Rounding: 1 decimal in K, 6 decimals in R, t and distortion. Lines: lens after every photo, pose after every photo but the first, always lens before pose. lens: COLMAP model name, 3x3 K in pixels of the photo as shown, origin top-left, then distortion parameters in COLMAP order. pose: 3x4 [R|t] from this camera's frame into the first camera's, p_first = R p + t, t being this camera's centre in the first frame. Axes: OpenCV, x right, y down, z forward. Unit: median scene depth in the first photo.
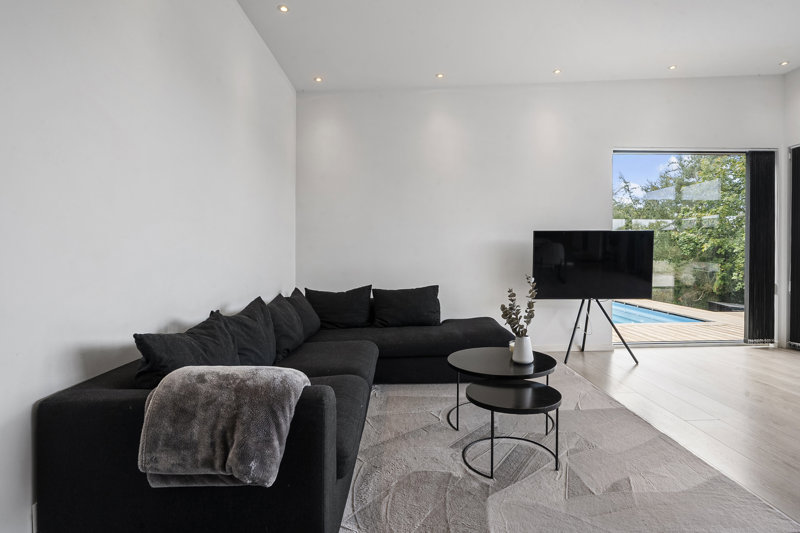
lens RADIAL K [[446.8, 0, 400.0], [0, 446.8, 266.5], [0, 0, 1]] dist [-0.000193, -0.000141]
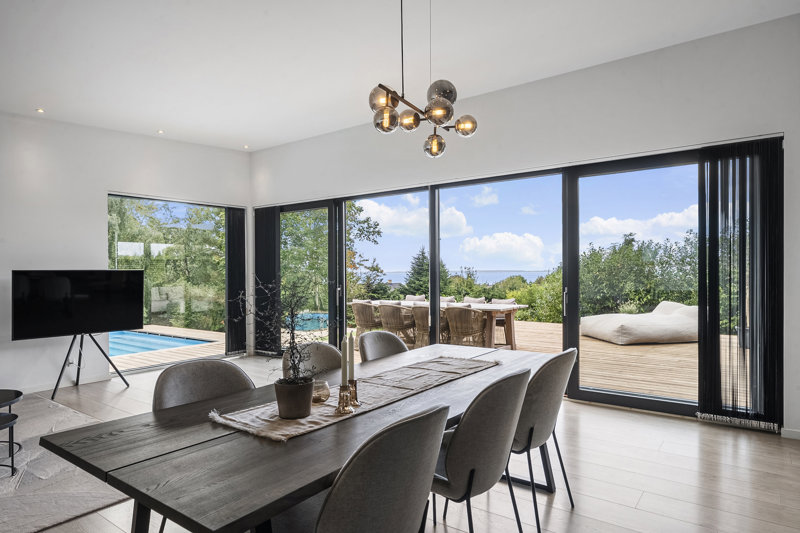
lens RADIAL K [[471.3, 0, 405.0], [0, 471.3, 282.4], [0, 0, 1]] dist [0.007014, 0.001172]
pose [[0.587561, -0.013706, 0.809064, -0.029993], [0.031306, 0.999493, -0.005803, -0.019329], [-0.808574, 0.028738, 0.587692, -0.275278]]
